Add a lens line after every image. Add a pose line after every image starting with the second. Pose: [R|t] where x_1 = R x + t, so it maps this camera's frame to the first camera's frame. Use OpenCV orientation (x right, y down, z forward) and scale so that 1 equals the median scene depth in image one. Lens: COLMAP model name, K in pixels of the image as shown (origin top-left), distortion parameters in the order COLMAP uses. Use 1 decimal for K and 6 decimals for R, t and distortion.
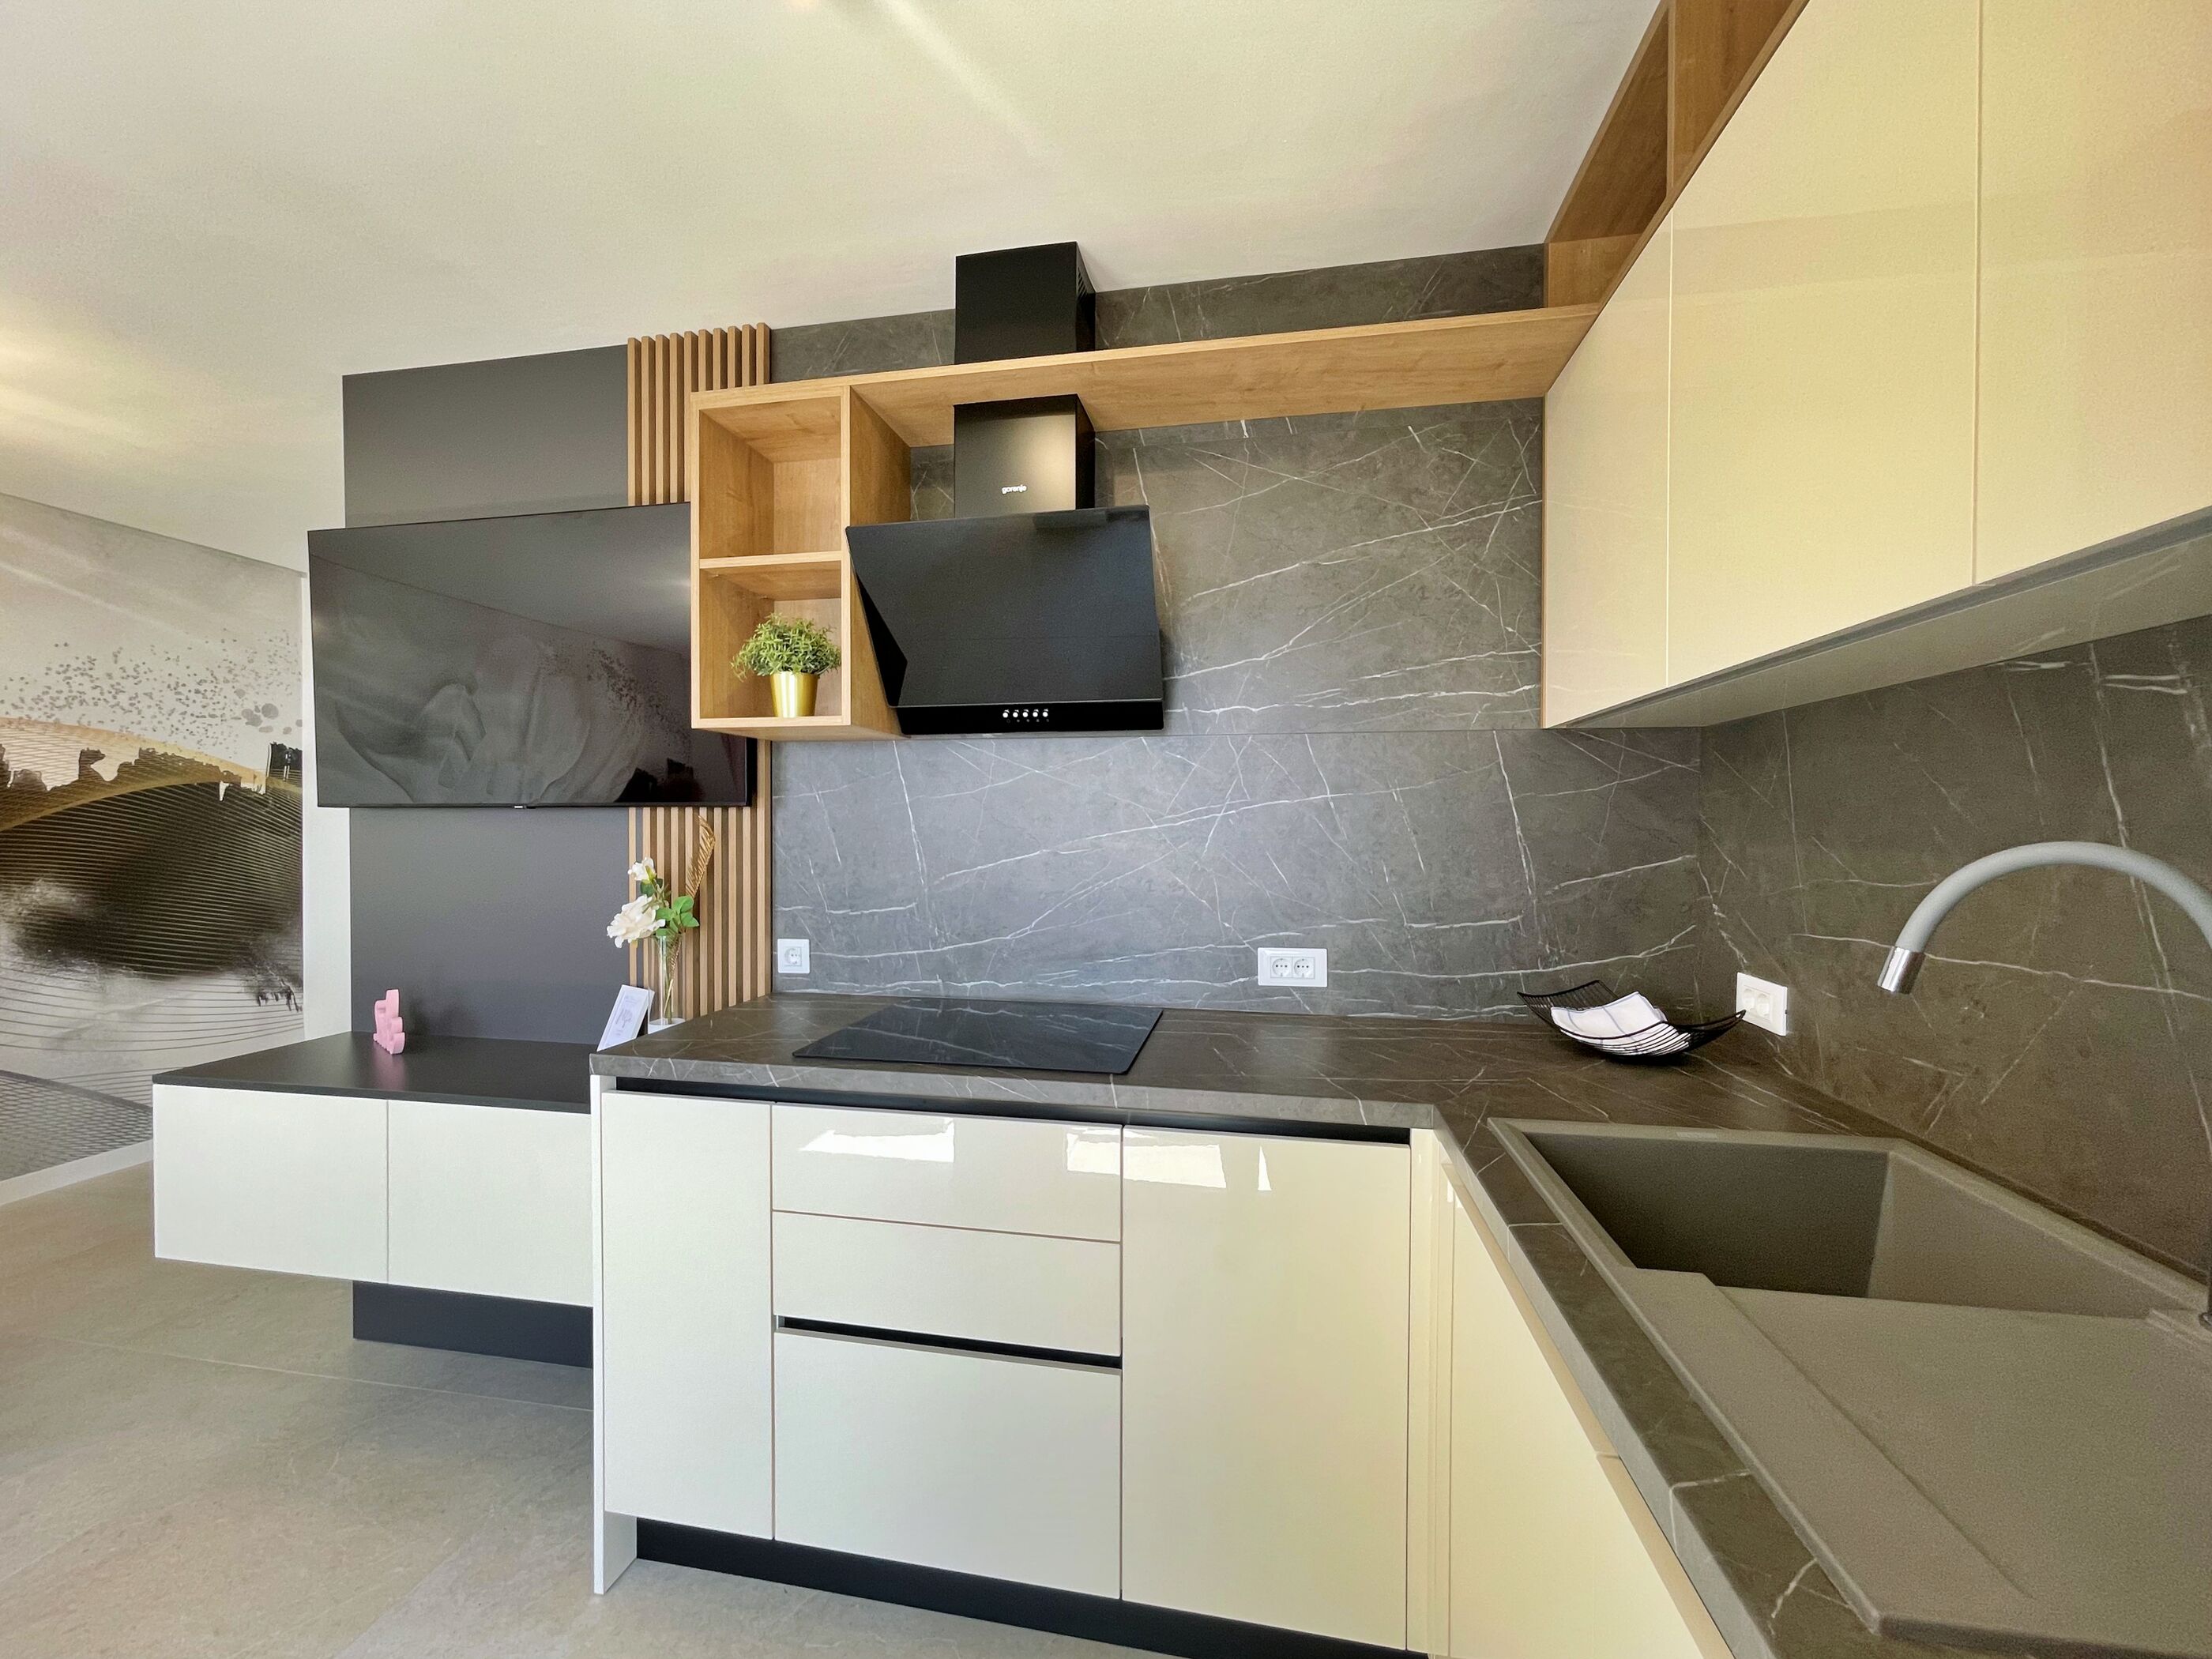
lens RADIAL K [[912.9, 0, 1098.9], [0, 912.9, 838.3], [0, 0, 1]] dist [0.004656, -0.000019]
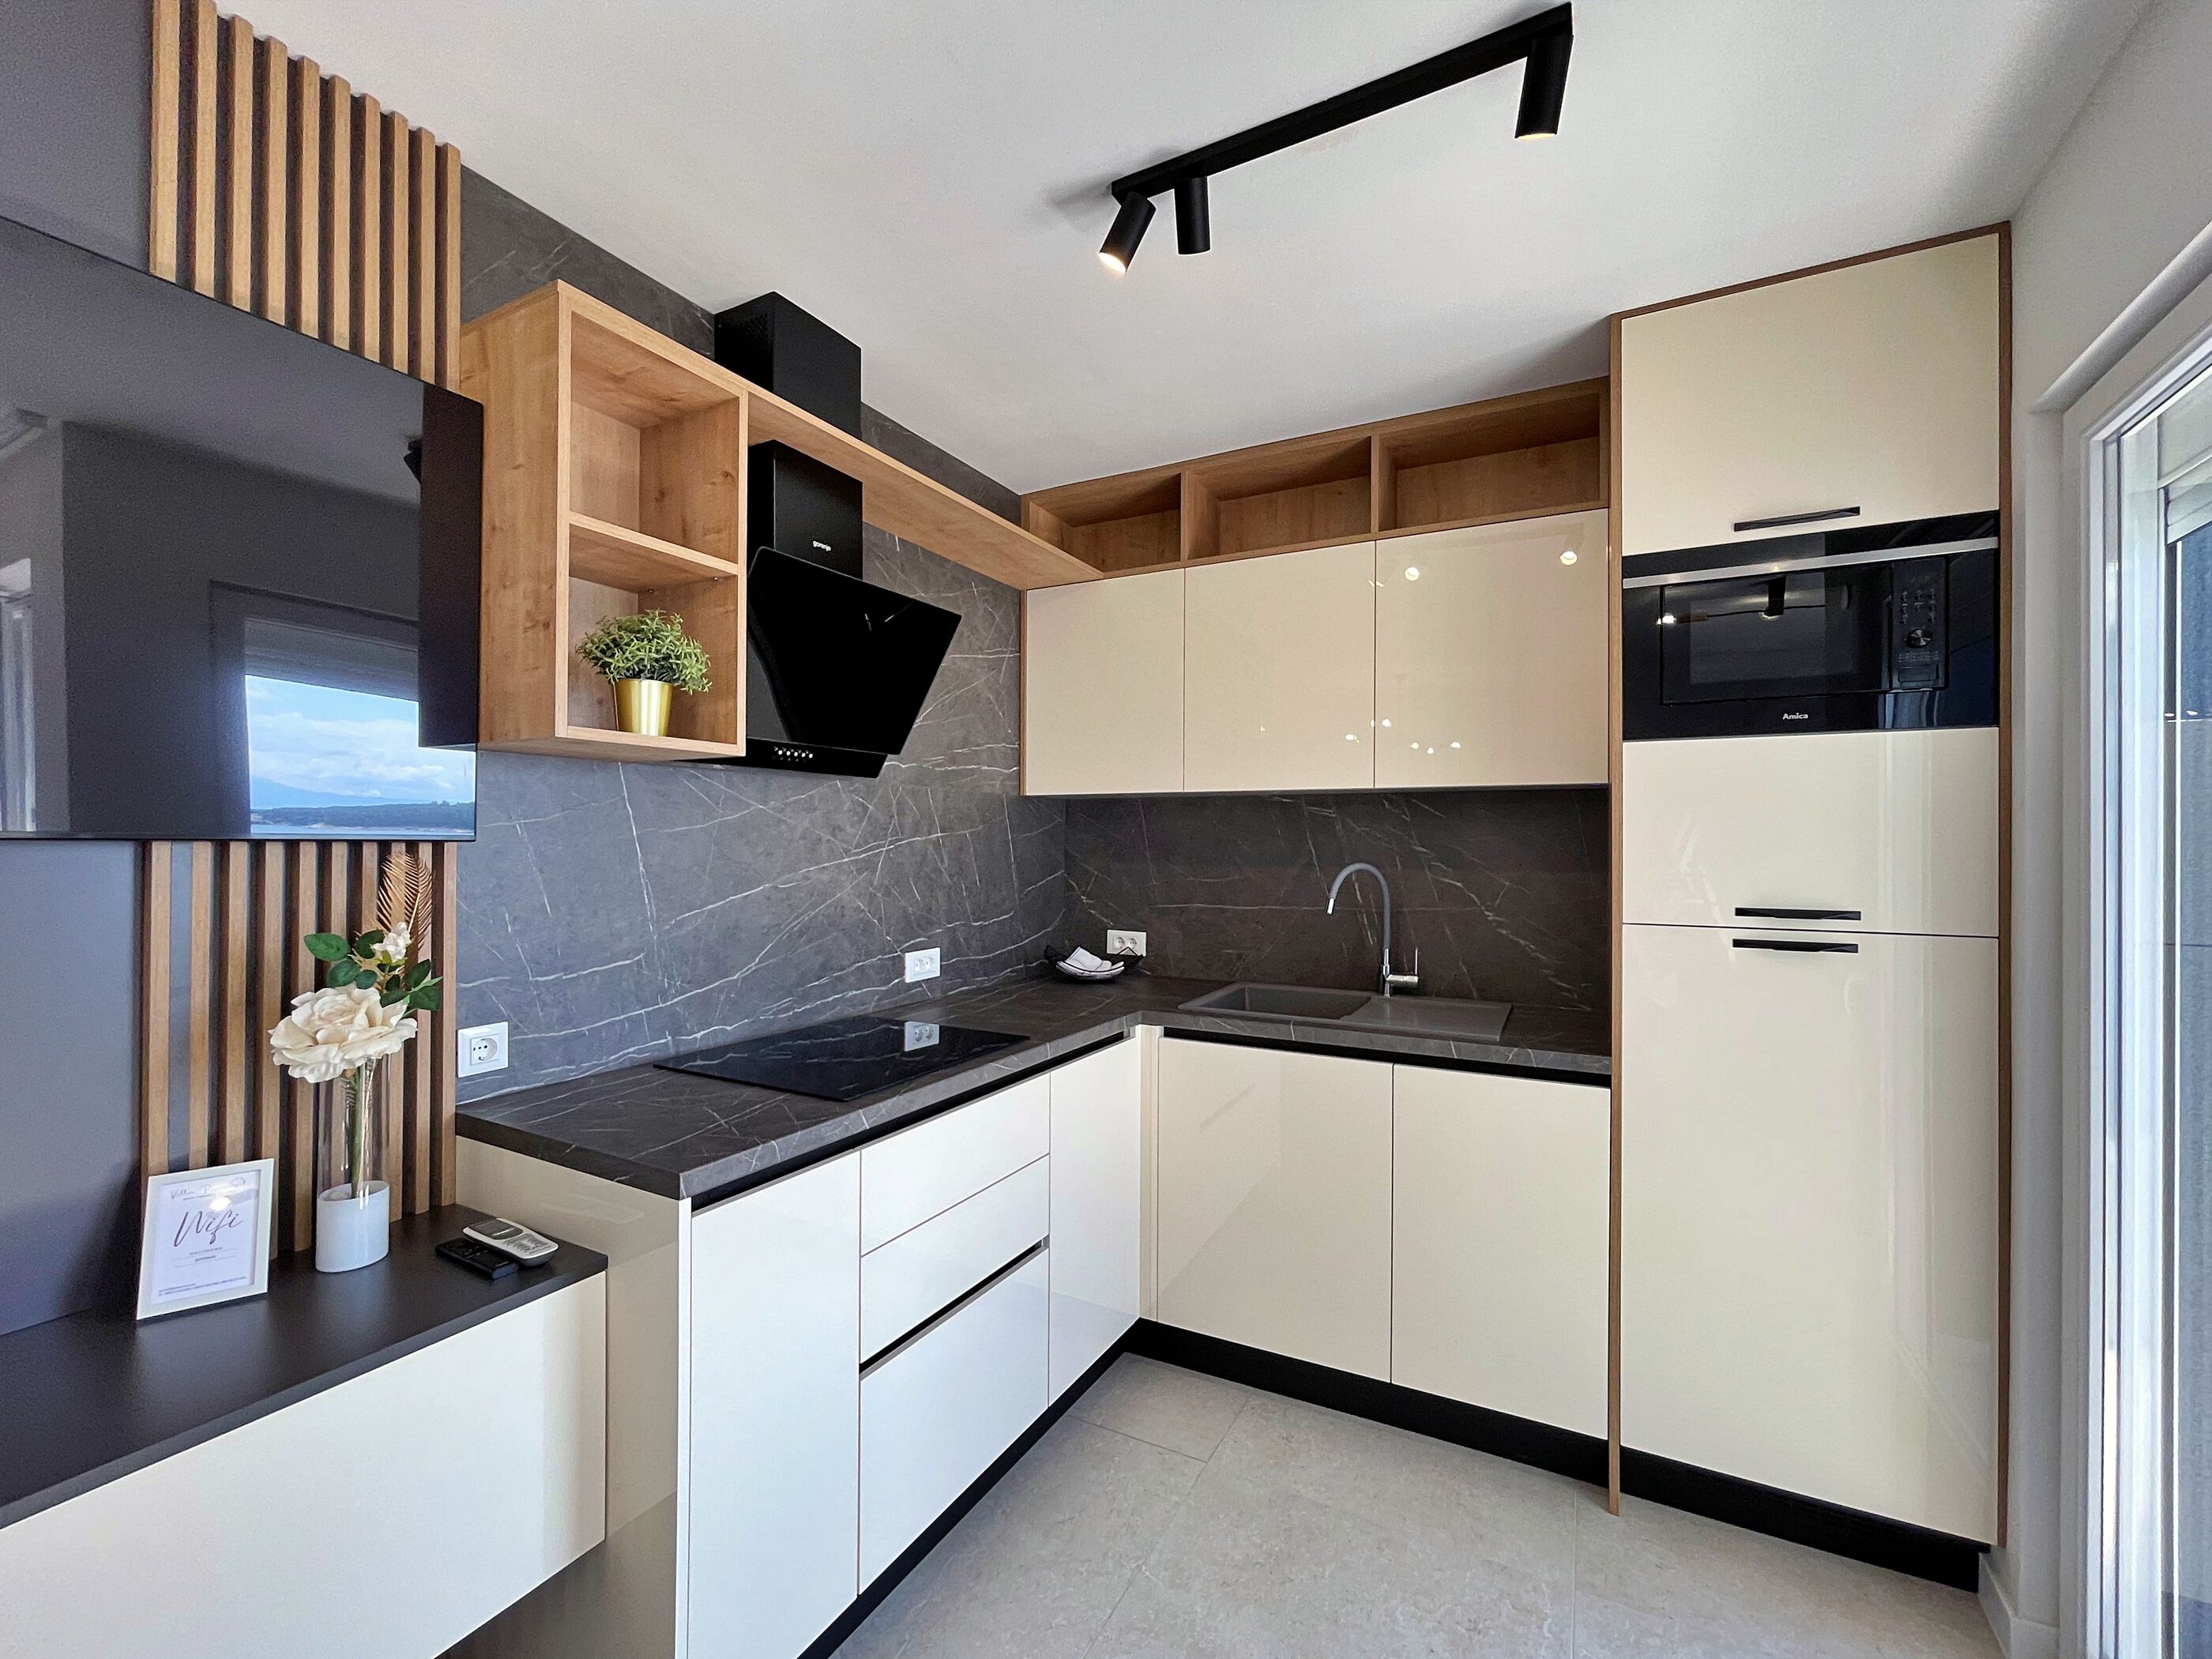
lens RADIAL K [[912.9, 0, 1109.6], [0, 912.9, 834.3], [0, 0, 1]] dist [0.004656, -0.000019]
pose [[0.304110, 0.007585, 0.952607, -0.954316], [0.011393, 0.999868, -0.011598, -0.028142], [-0.952569, 0.014380, 0.303984, 0.342709]]
